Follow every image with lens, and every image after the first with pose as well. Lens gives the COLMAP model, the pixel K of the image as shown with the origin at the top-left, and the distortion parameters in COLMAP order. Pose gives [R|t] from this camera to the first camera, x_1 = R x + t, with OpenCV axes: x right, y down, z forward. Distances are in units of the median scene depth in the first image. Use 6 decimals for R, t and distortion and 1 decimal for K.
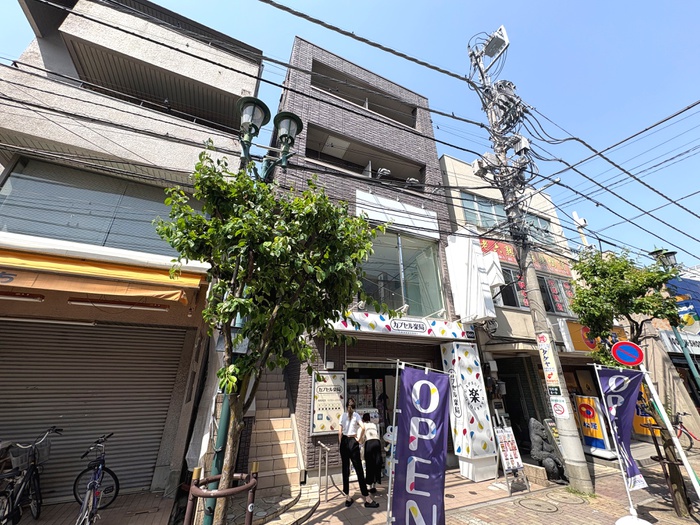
lens RADIAL K [[280.2, 0, 350.2], [0, 280.2, 259.1], [0, 0, 1]] dist [0.000683, 0.000245]
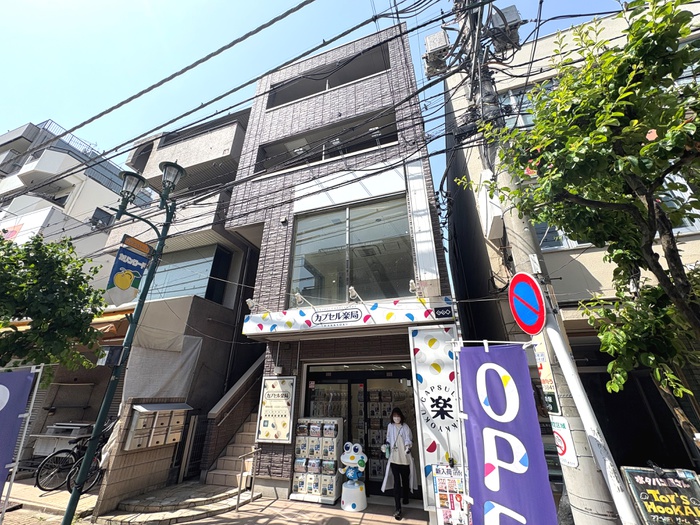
lens RADIAL K [[280.2, 0, 350.6], [0, 280.2, 259.5], [0, 0, 1]] dist [0.000683, 0.000245]
pose [[0.731214, -0.290272, -0.617307, 0.795225], [0.279425, 0.952996, -0.117135, 0.192071], [0.622292, -0.086841, 0.777953, 0.423952]]
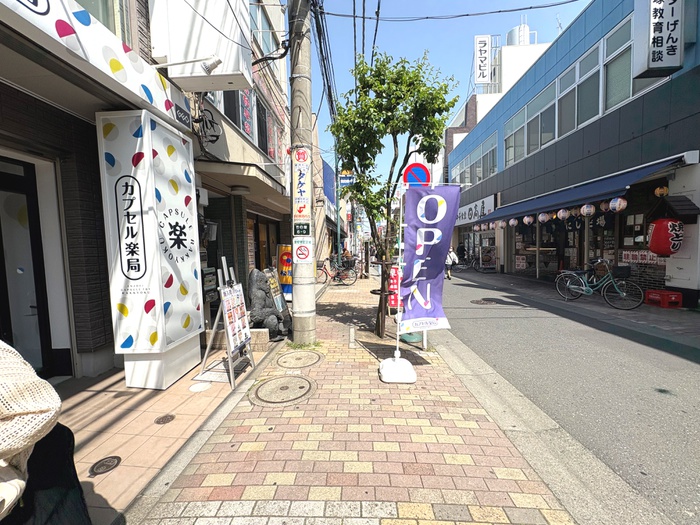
lens RADIAL K [[280.2, 0, 349.0], [0, 280.2, 263.3], [0, 0, 1]] dist [0.000683, 0.000245]
pose [[0.459051, -0.058575, 0.886477, 0.152131], [-0.340931, 0.909811, 0.236664, 0.323869], [-0.820389, -0.410868, 0.397680, 0.562311]]
